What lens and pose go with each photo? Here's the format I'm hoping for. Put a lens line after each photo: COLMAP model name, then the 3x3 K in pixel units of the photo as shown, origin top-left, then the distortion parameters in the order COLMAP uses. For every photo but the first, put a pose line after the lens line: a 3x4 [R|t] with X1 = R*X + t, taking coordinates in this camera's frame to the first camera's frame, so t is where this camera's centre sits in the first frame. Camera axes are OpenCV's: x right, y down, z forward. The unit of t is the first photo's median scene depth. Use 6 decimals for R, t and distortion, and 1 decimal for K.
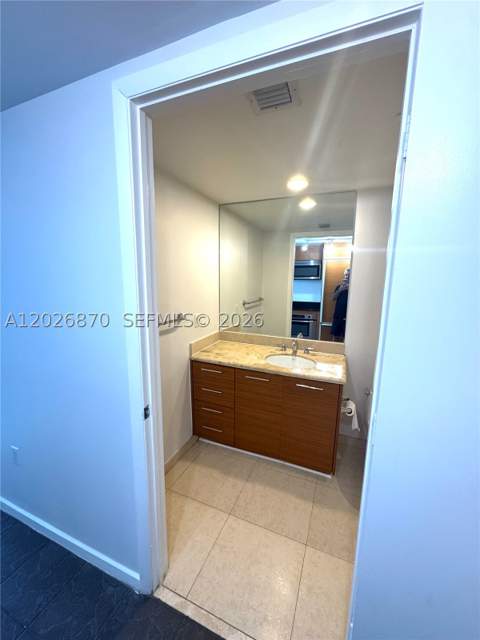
lens RADIAL K [[255.8, 0, 239.4], [0, 255.8, 319.3], [0, 0, 1]] dist [-0.004265, 0.000618]
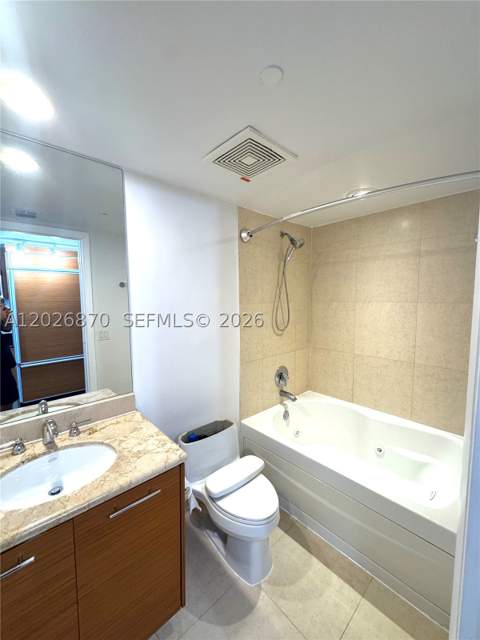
lens RADIAL K [[255.8, 0, 240.9], [0, 255.8, 318.9], [0, 0, 1]] dist [-0.004265, 0.000618]
pose [[0.421810, -0.096688, 0.901514, -0.056918], [0.157188, 0.987040, 0.032315, -0.073511], [-0.892955, 0.128076, 0.431541, 0.418254]]
